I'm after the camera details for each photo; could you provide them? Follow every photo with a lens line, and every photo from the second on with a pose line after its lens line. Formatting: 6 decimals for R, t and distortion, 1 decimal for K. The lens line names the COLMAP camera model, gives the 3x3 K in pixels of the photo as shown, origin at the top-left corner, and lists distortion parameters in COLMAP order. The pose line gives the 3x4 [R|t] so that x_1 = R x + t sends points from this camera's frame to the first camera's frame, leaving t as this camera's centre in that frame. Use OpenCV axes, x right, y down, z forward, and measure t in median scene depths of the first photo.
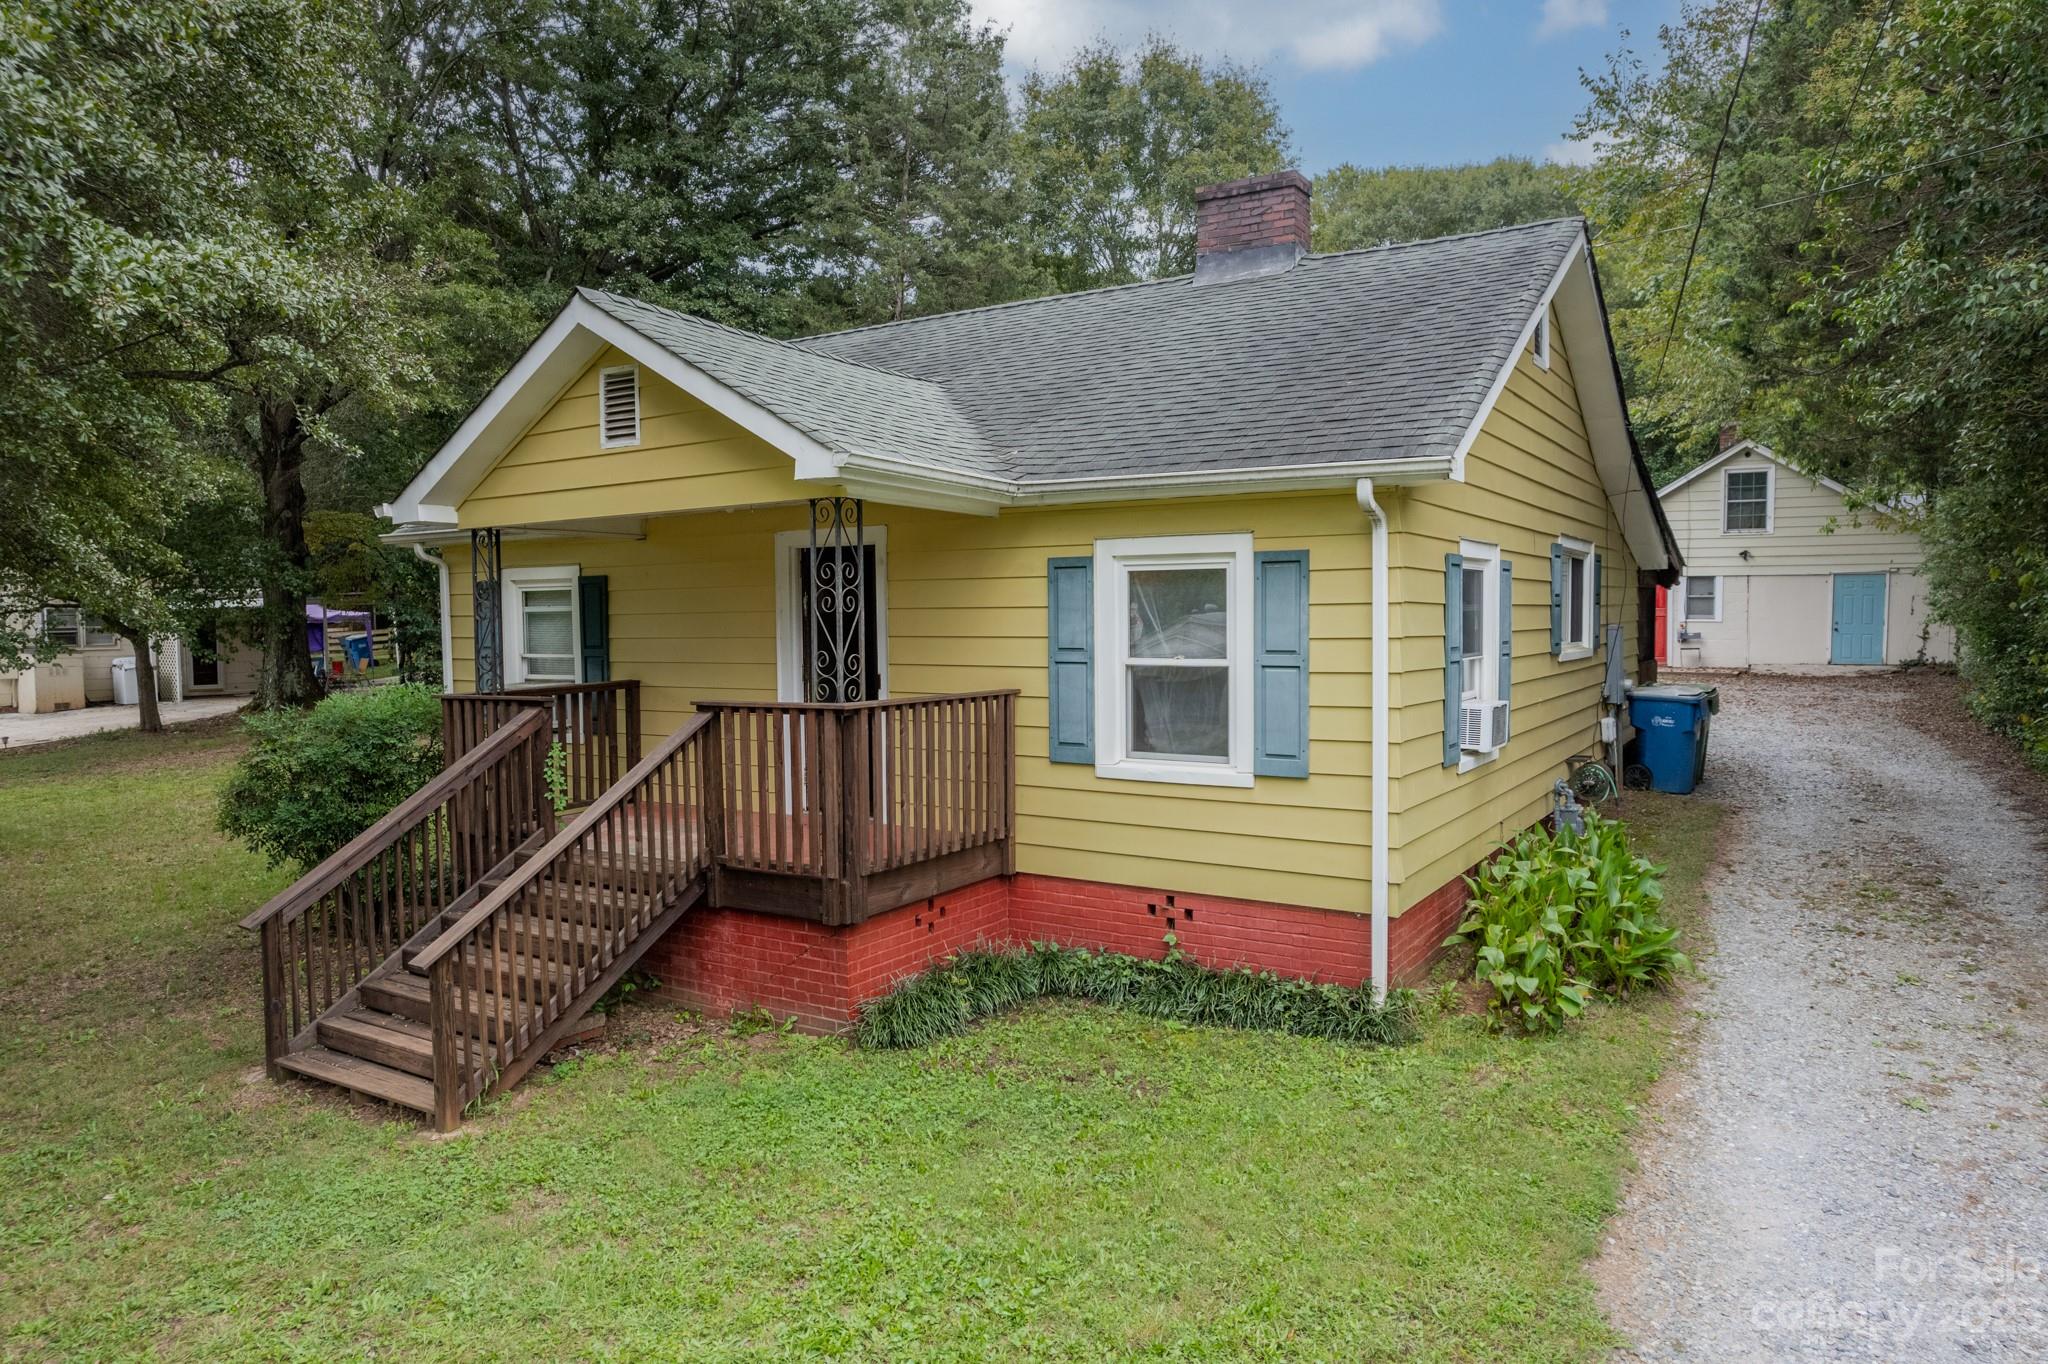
lens RADIAL K [[1314.8, 0, 1024.0], [0, 1314.8, 682.0], [0, 0, 1]] dist [-0.055810, -0.001419]
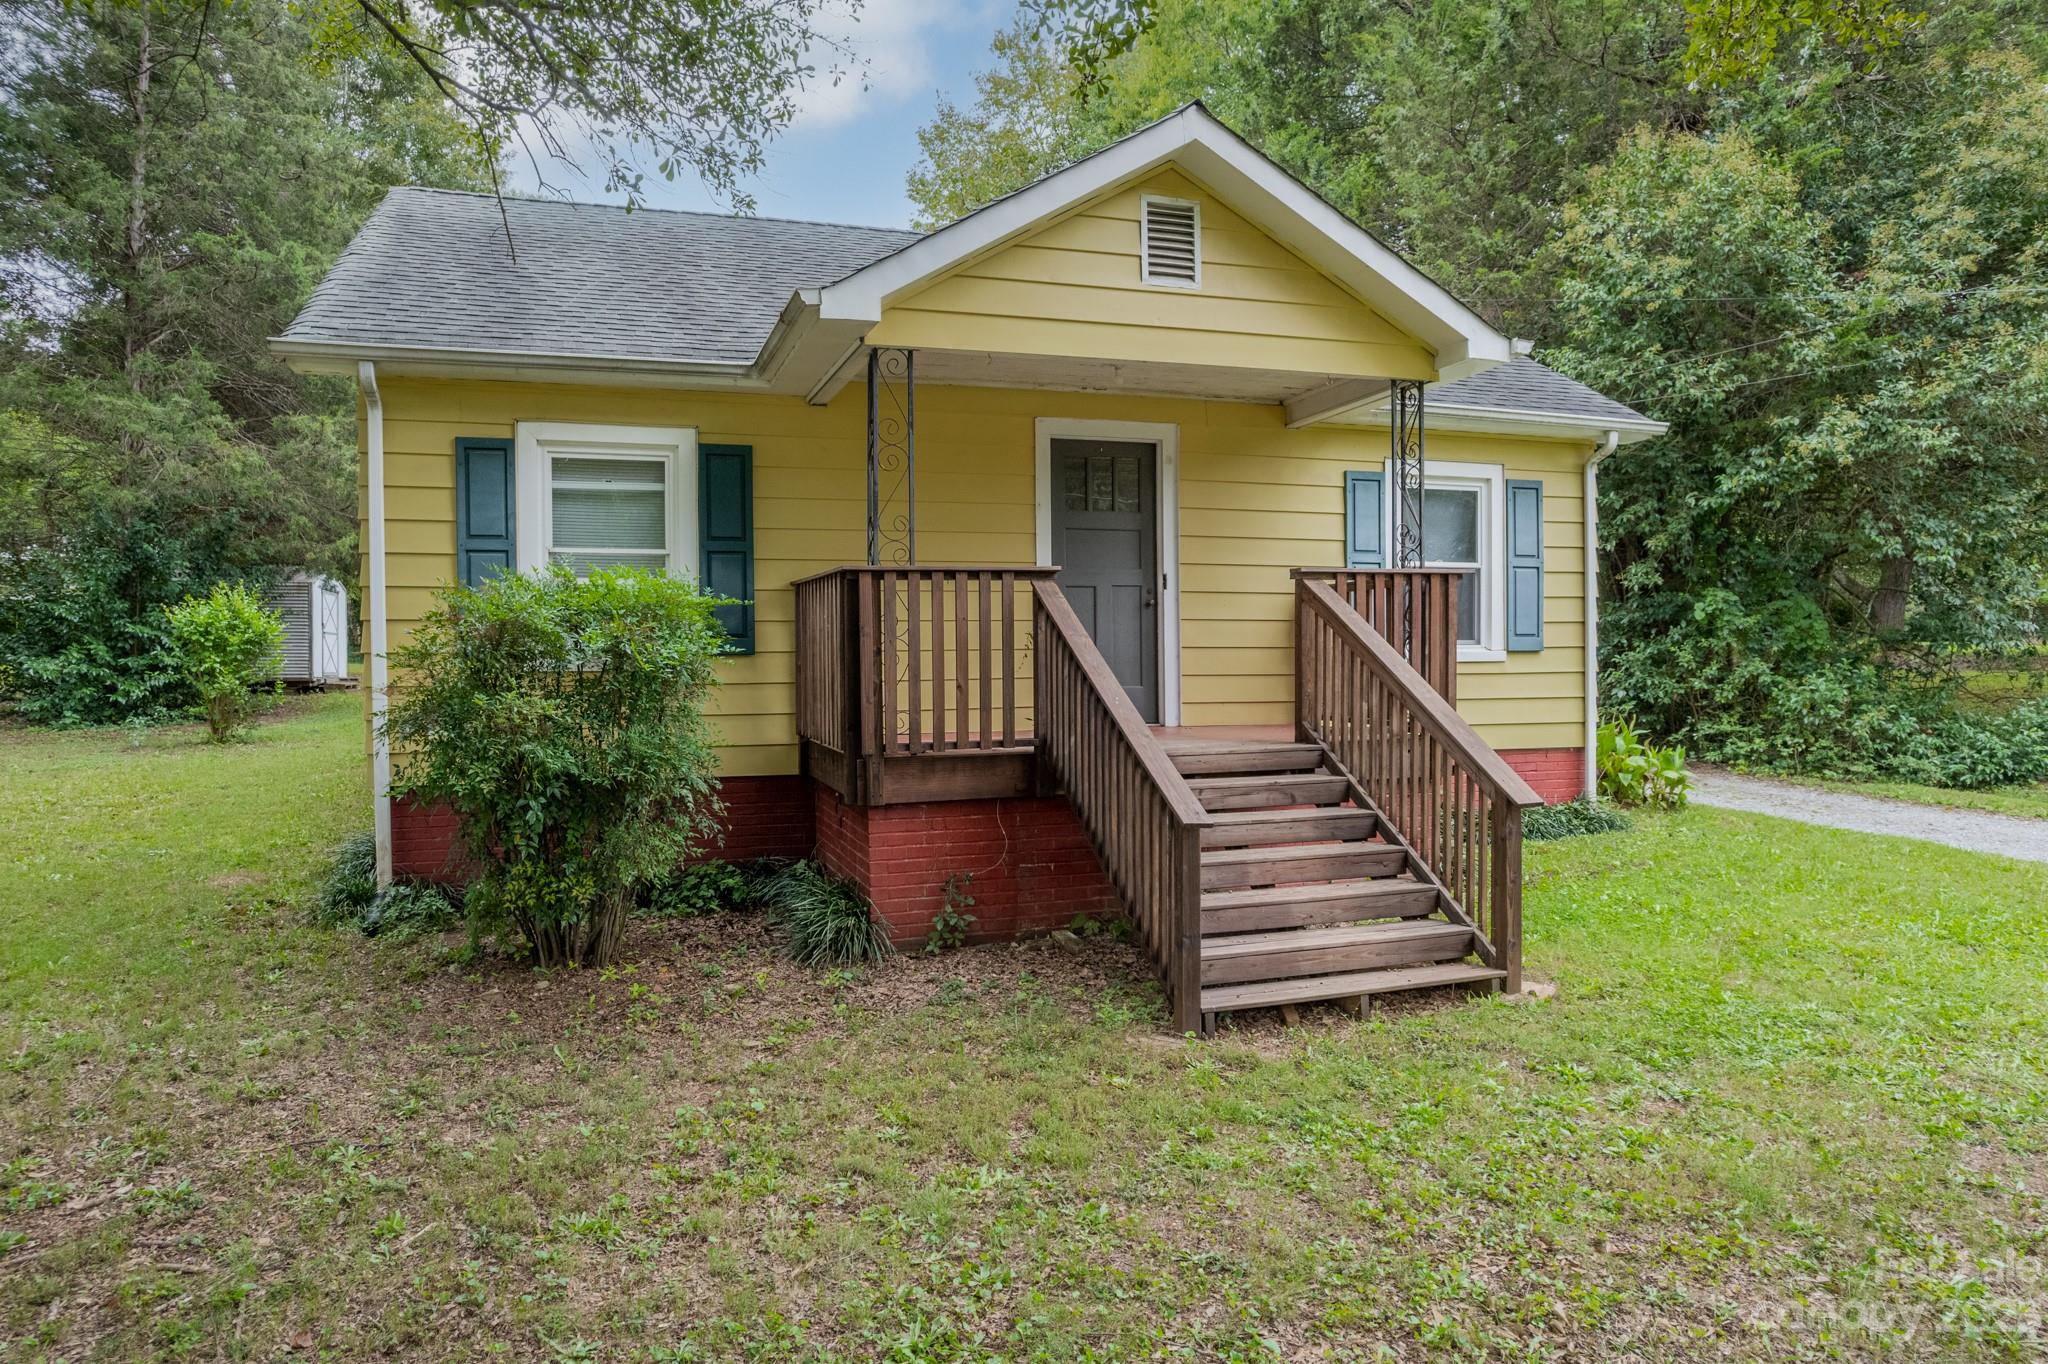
lens RADIAL K [[1314.8, 0, 1024.0], [0, 1314.8, 682.0], [0, 0, 1]] dist [-0.055810, -0.001419]
pose [[0.638674, -0.005470, 0.769458, -1.056566], [0.040120, 0.998851, -0.026200, 0.108947], [-0.768431, 0.047604, 0.638159, 0.515485]]
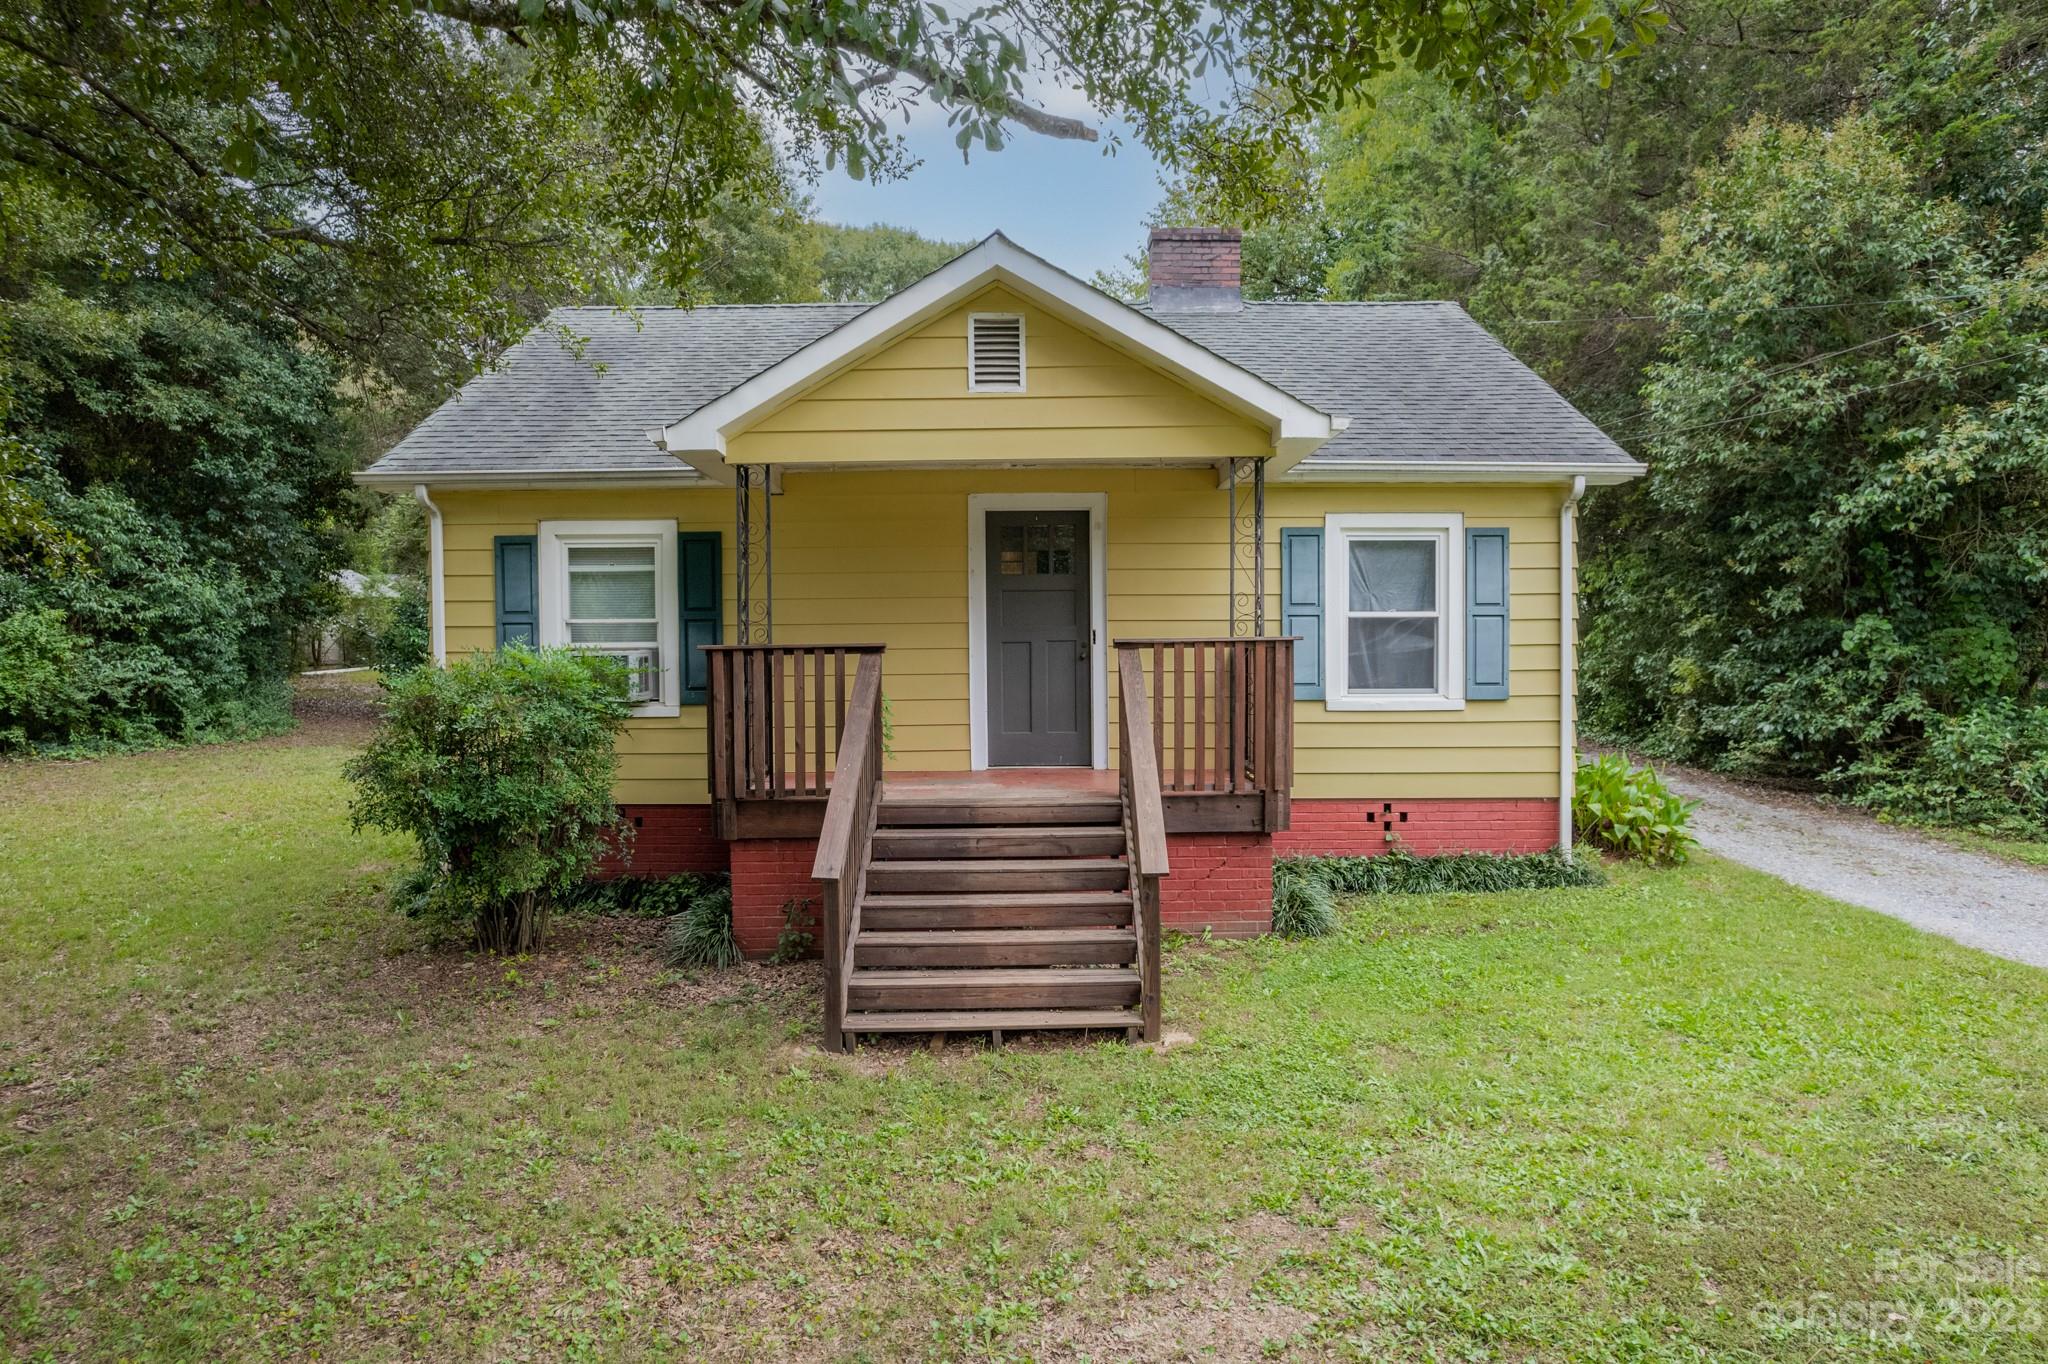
lens RADIAL K [[1320.3, 0, 1024.0], [0, 1320.3, 682.0], [0, 0, 1]] dist [-0.047858, 0.002939]
pose [[0.844229, -0.007257, 0.535934, -0.835148], [0.024872, 0.999362, -0.025646, 0.070991], [-0.535406, 0.034981, 0.843870, 0.132716]]
